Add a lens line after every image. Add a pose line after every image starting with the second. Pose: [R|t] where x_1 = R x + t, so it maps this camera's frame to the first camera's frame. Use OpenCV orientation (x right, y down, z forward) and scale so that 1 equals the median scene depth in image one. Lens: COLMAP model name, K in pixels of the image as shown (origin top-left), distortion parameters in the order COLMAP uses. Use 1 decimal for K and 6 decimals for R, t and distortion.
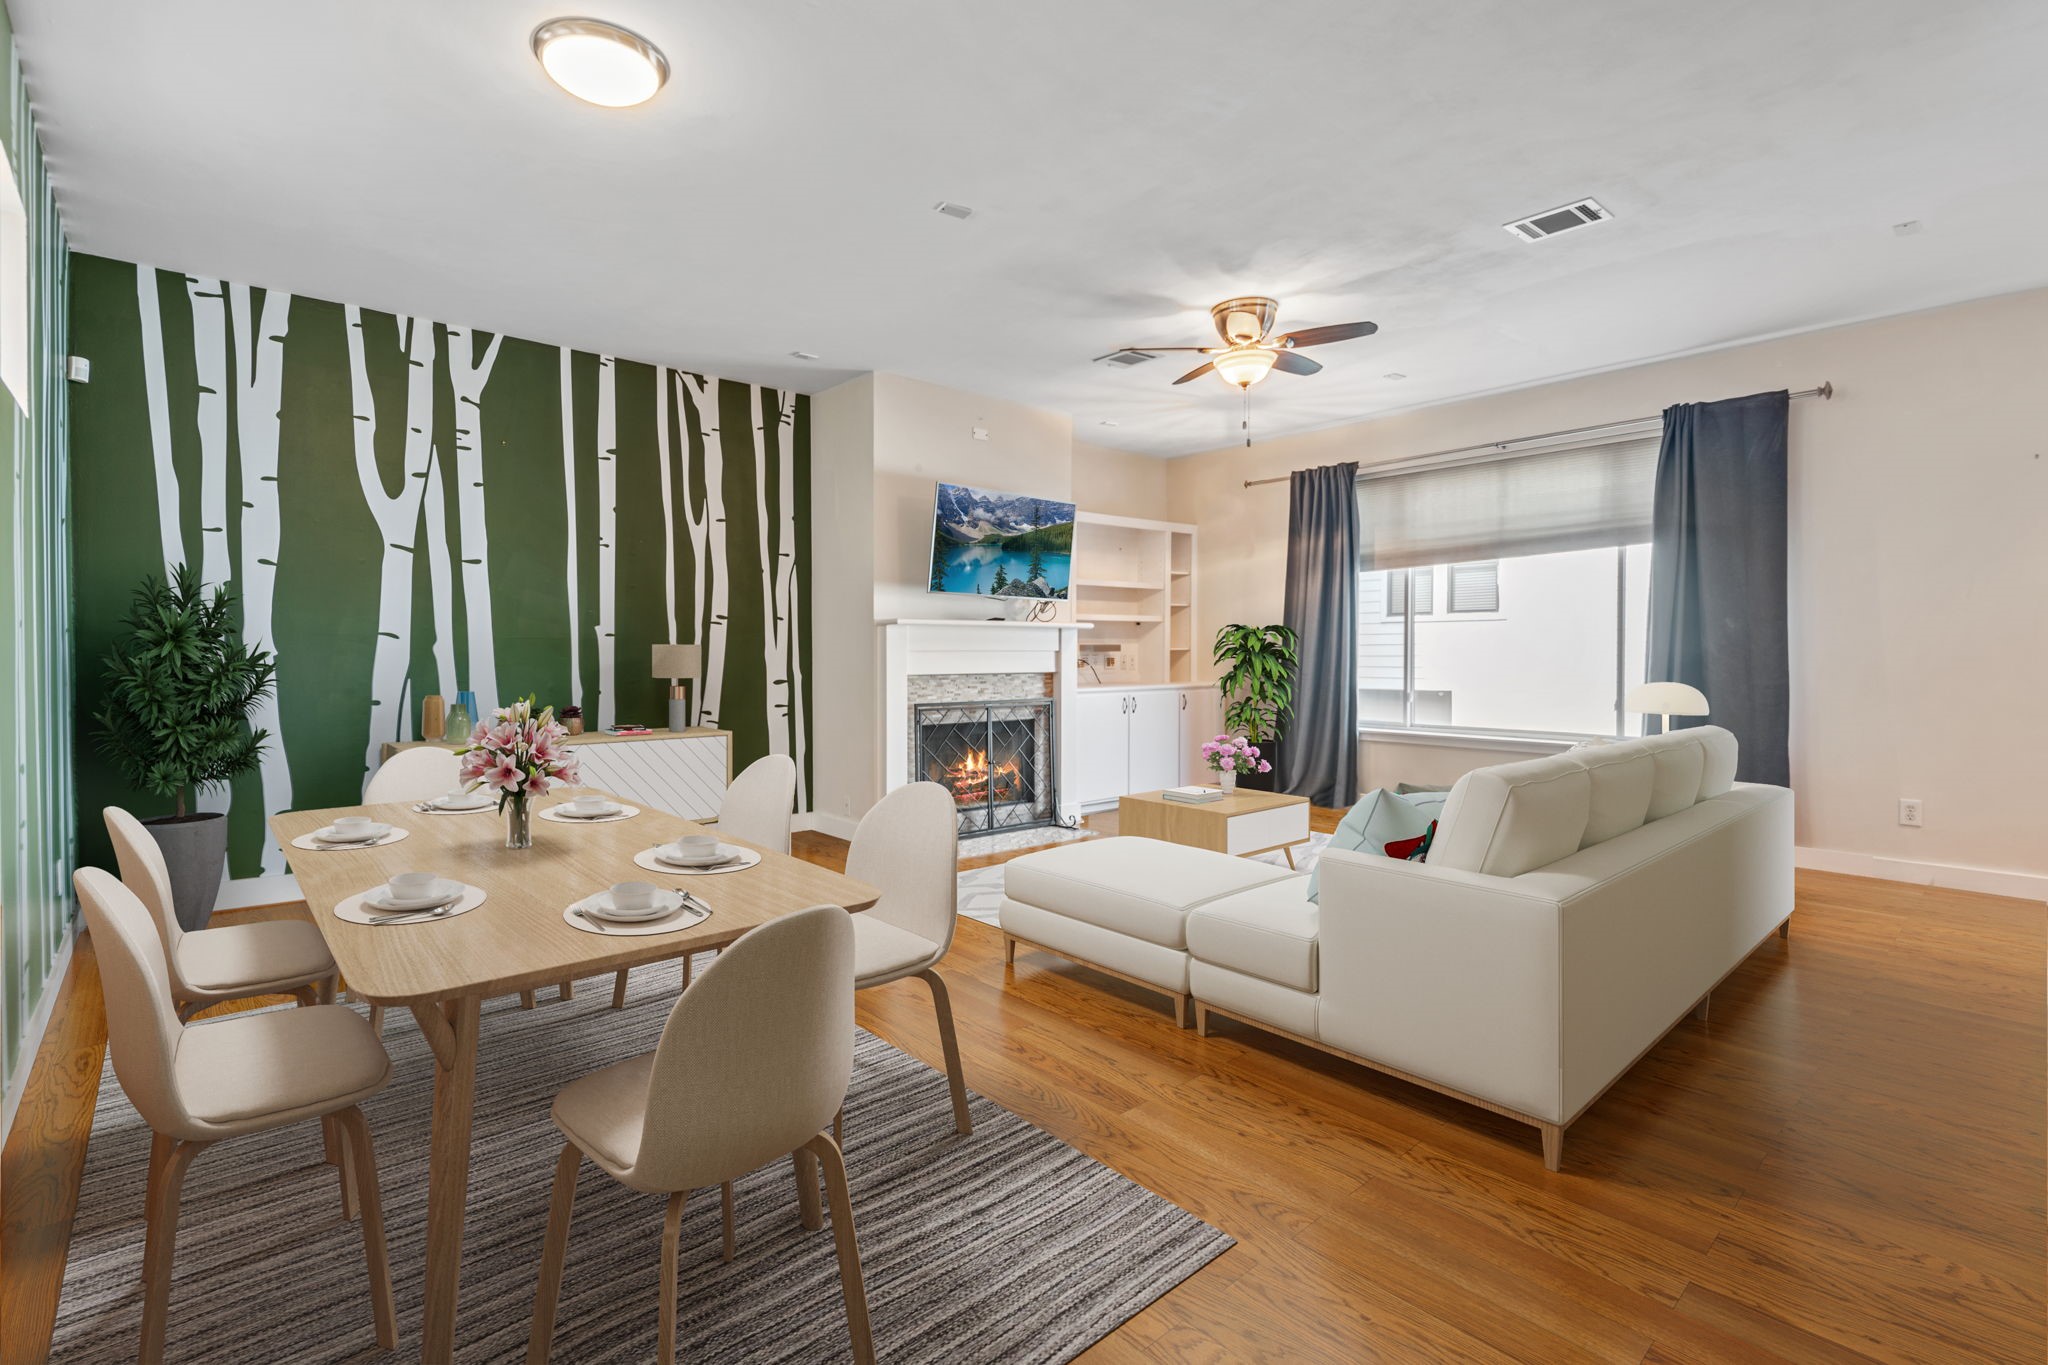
lens RADIAL K [[961.4, 0, 1021.5], [0, 961.4, 672.9], [0, 0, 1]] dist [0.031660, -0.024469]
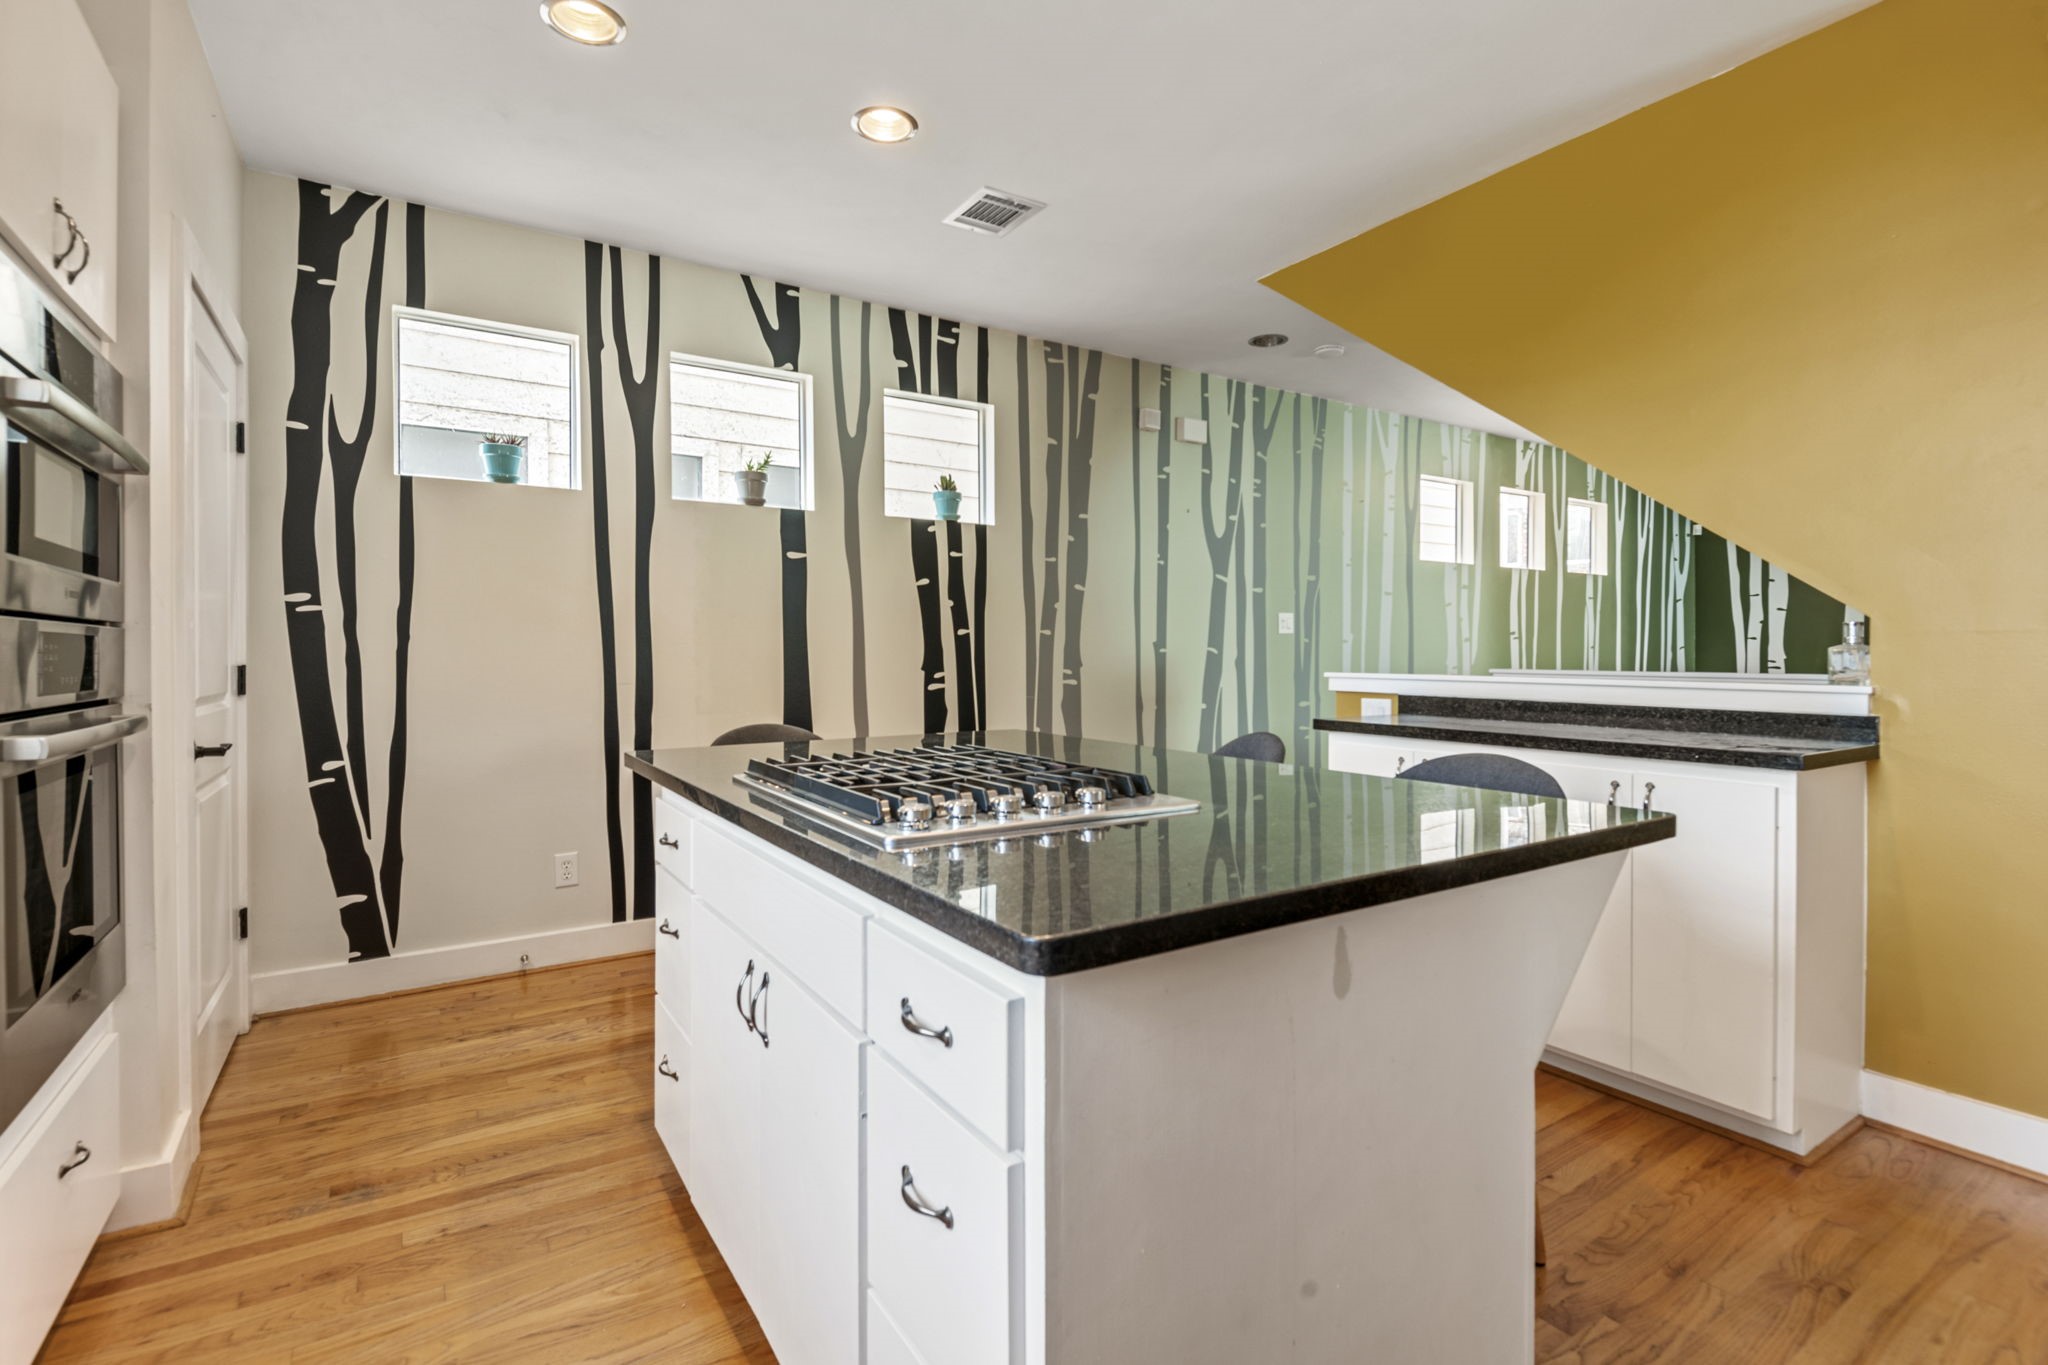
lens RADIAL K [[936.7, 0, 1021.8], [0, 936.7, 664.9], [0, 0, 1]] dist [0.028807, -0.022451]
pose [[-0.139426, 0.010723, -0.990174, 1.144725], [-0.024714, 0.999592, 0.014305, 0.005175], [0.989924, 0.026465, -0.139104, -0.195622]]
